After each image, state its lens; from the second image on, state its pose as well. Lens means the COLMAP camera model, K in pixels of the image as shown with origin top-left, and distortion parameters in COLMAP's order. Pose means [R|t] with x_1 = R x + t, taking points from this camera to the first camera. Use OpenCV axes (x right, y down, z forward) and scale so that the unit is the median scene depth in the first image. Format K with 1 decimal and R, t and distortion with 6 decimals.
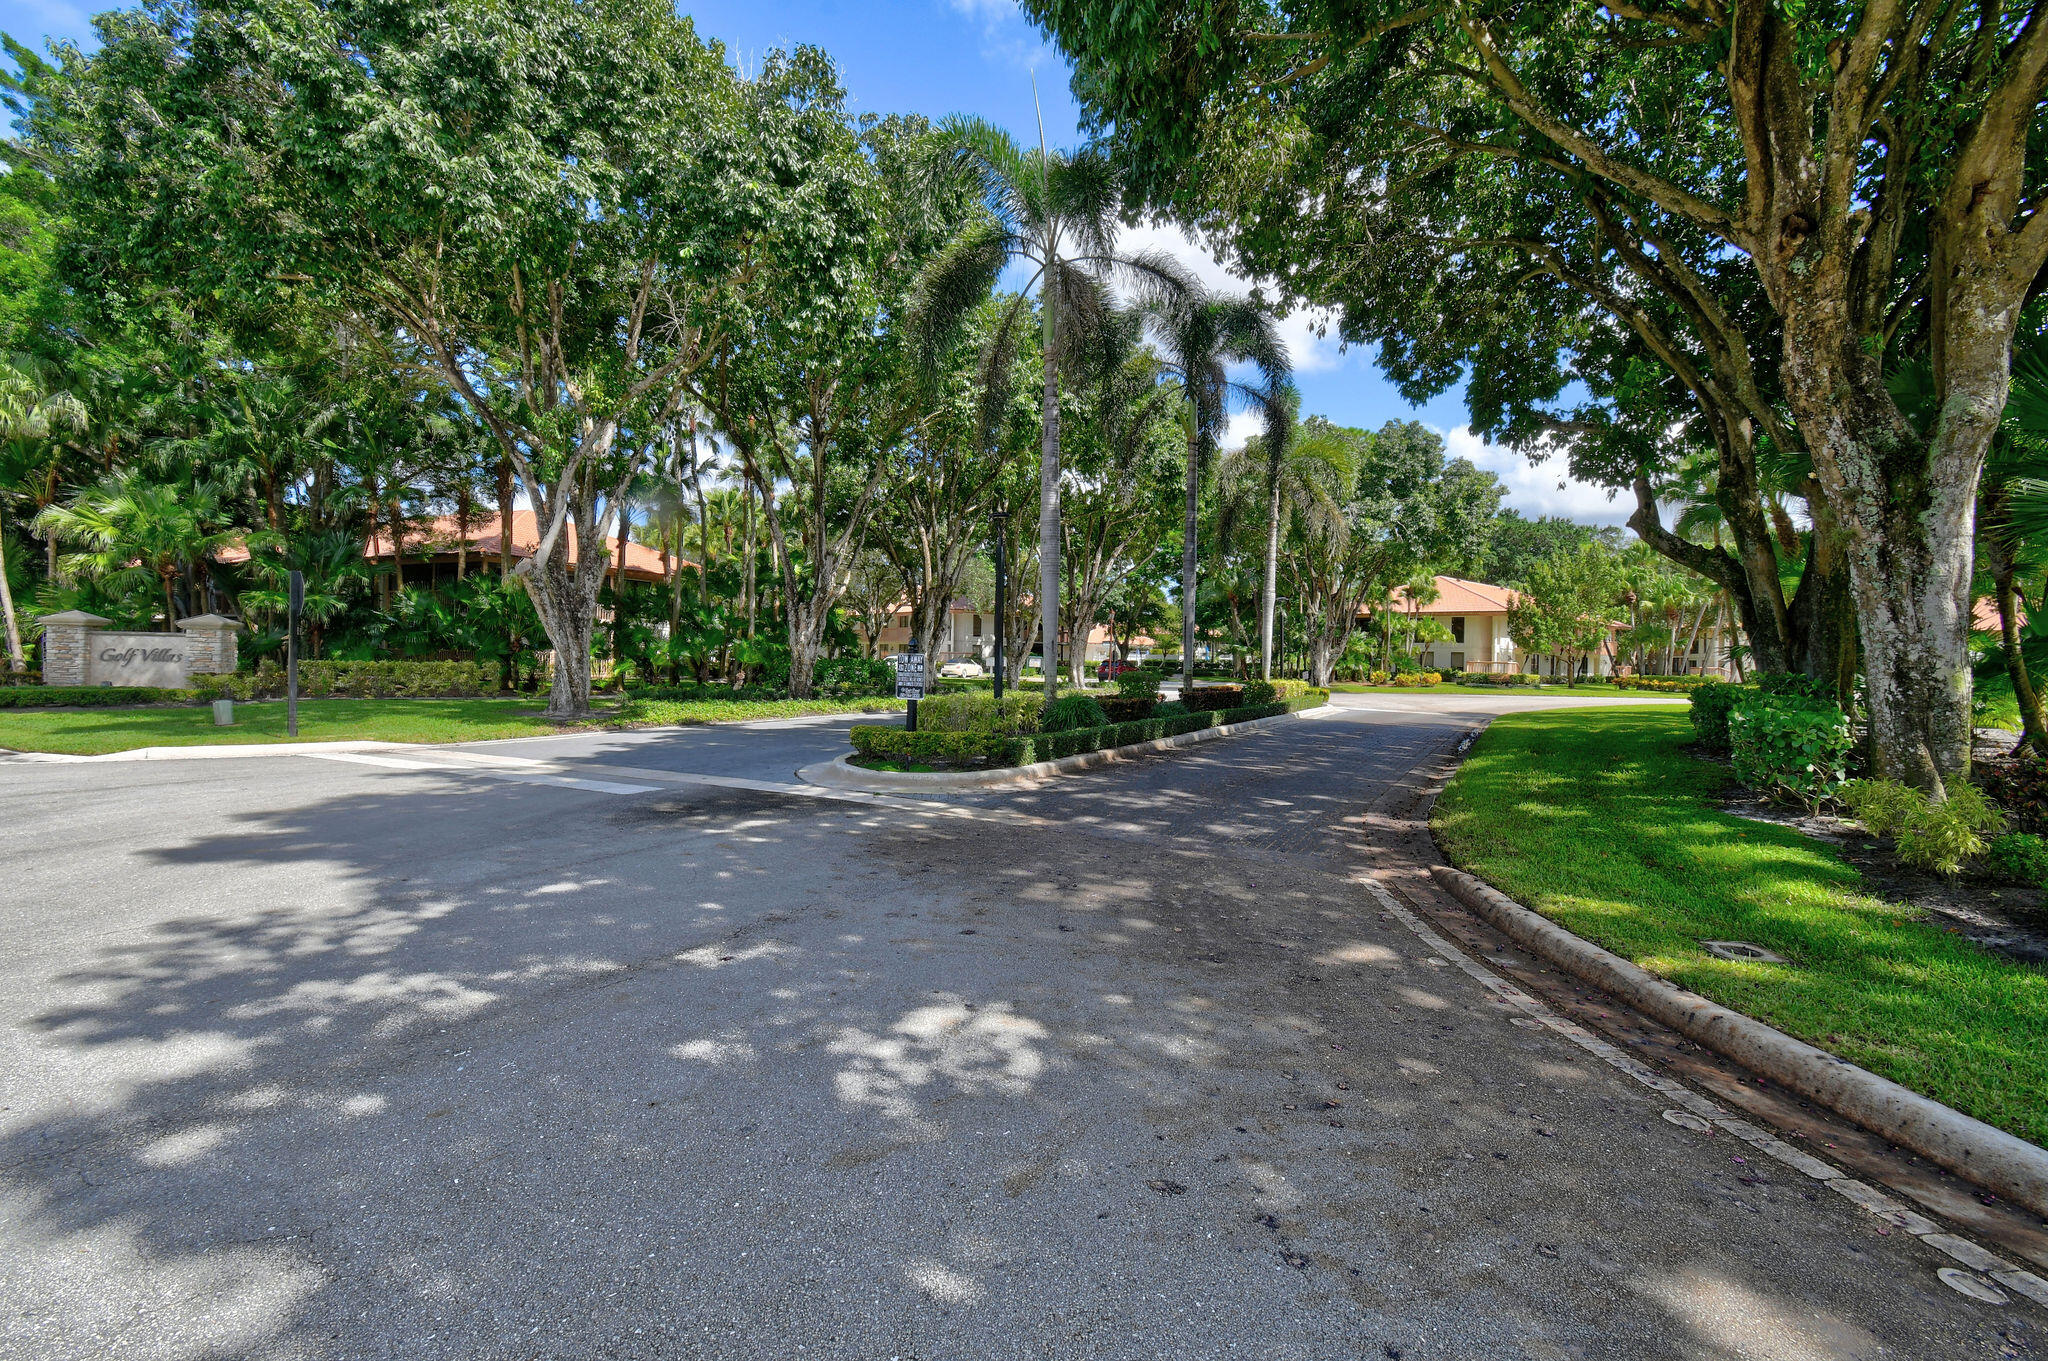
lens RADIAL K [[903.0, 0, 1031.8], [0, 903.0, 668.2], [0, 0, 1]] dist [0.001010, 0.000353]
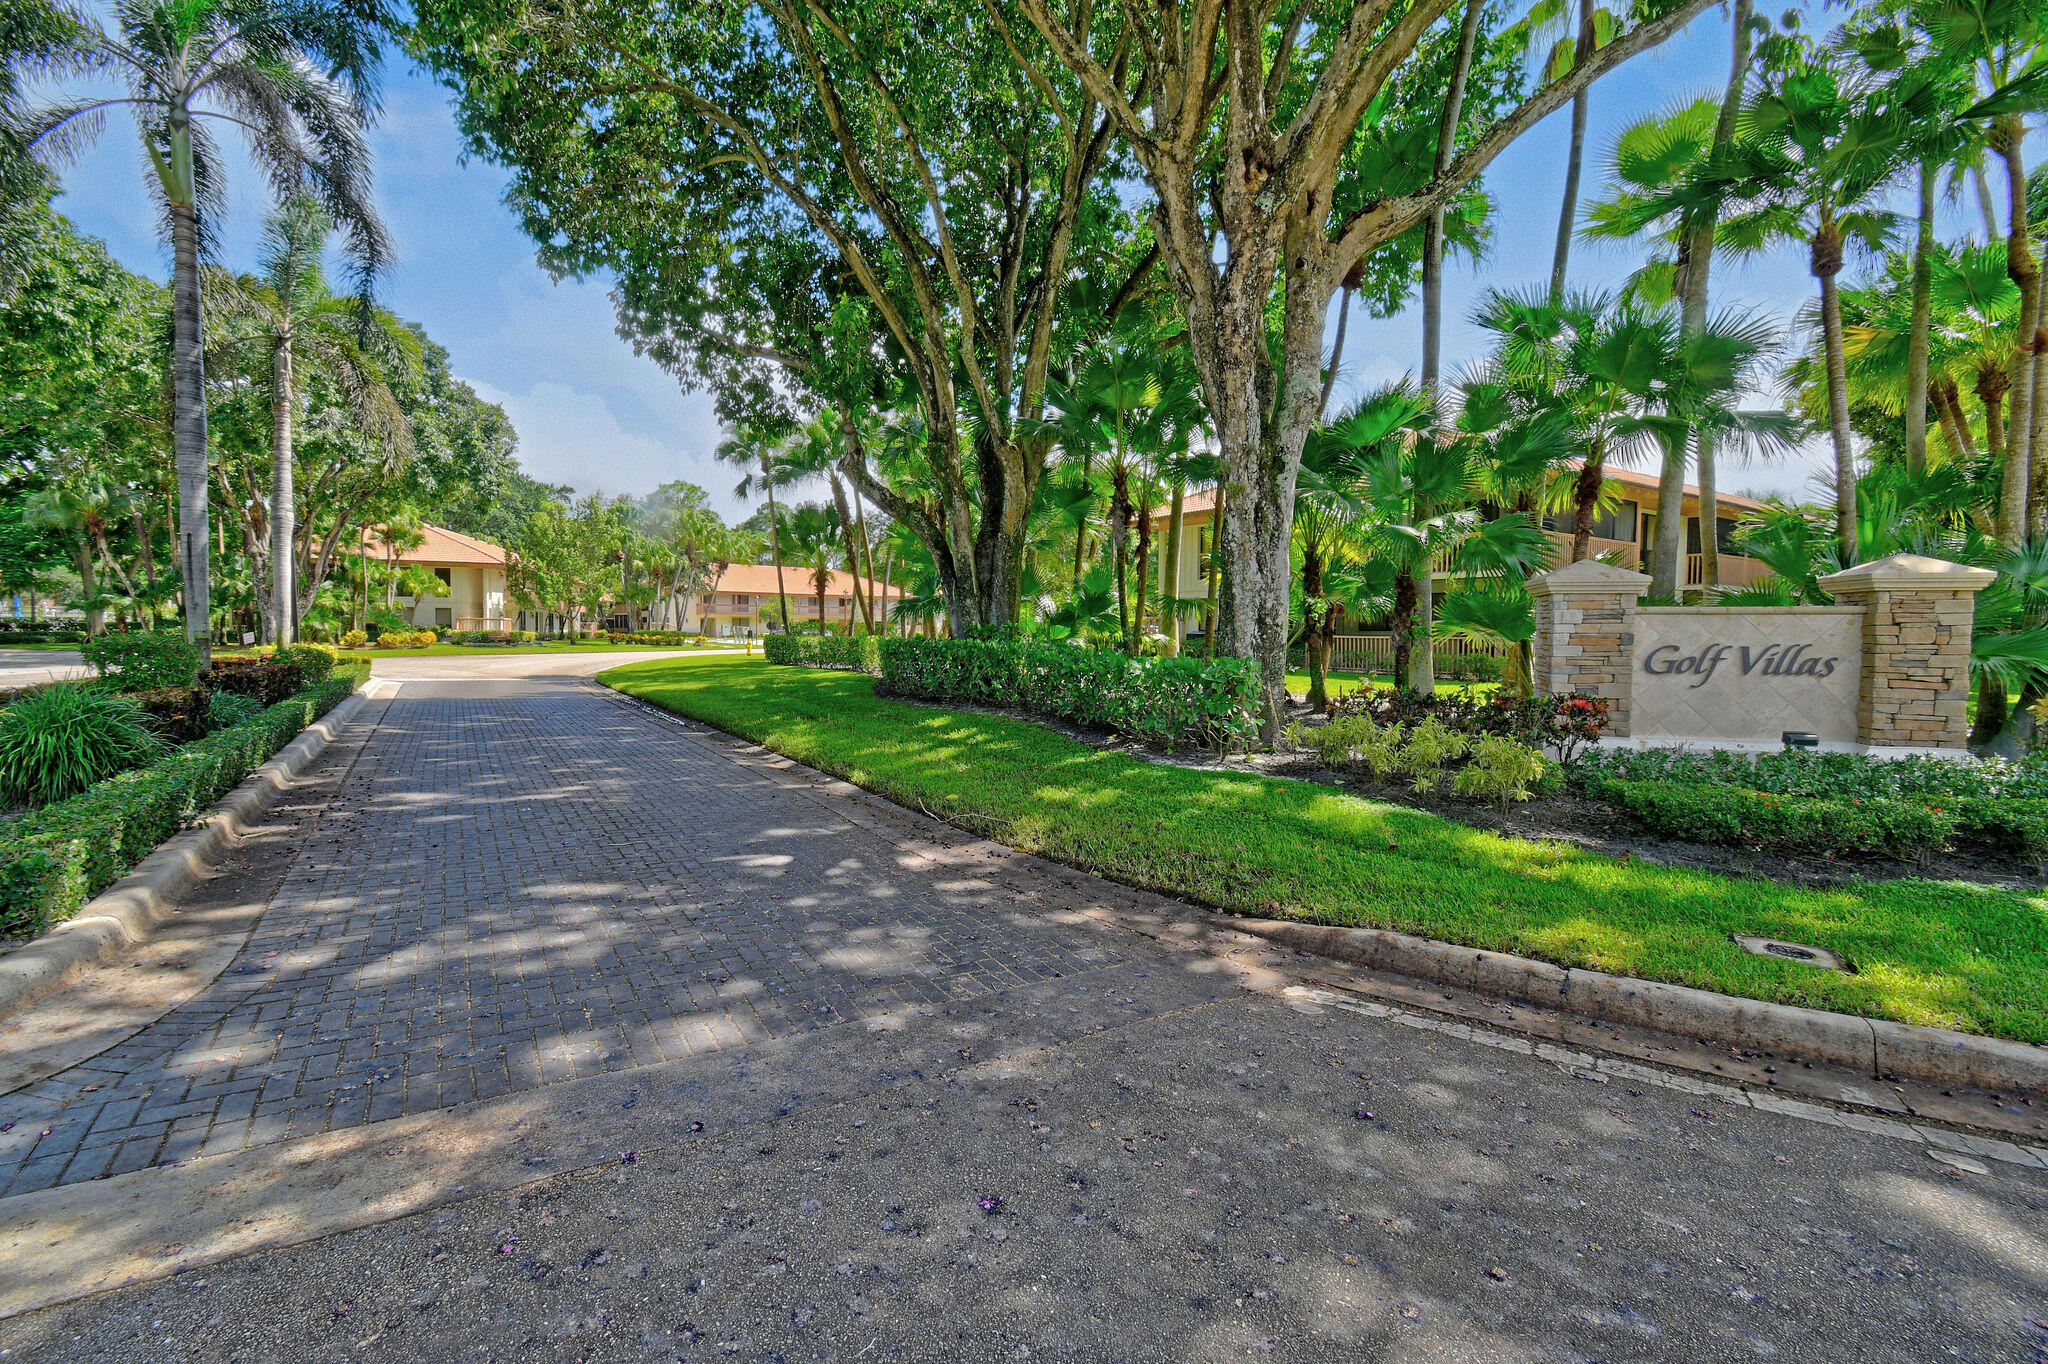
lens RADIAL K [[903.0, 0, 1031.8], [0, 903.0, 669.7], [0, 0, 1]] dist [0.001010, 0.000353]
pose [[0.496200, -0.054596, 0.866490, -0.075224], [0.012052, 0.998358, 0.056004, 0.001032], [-0.868124, -0.017346, 0.496044, 0.356262]]
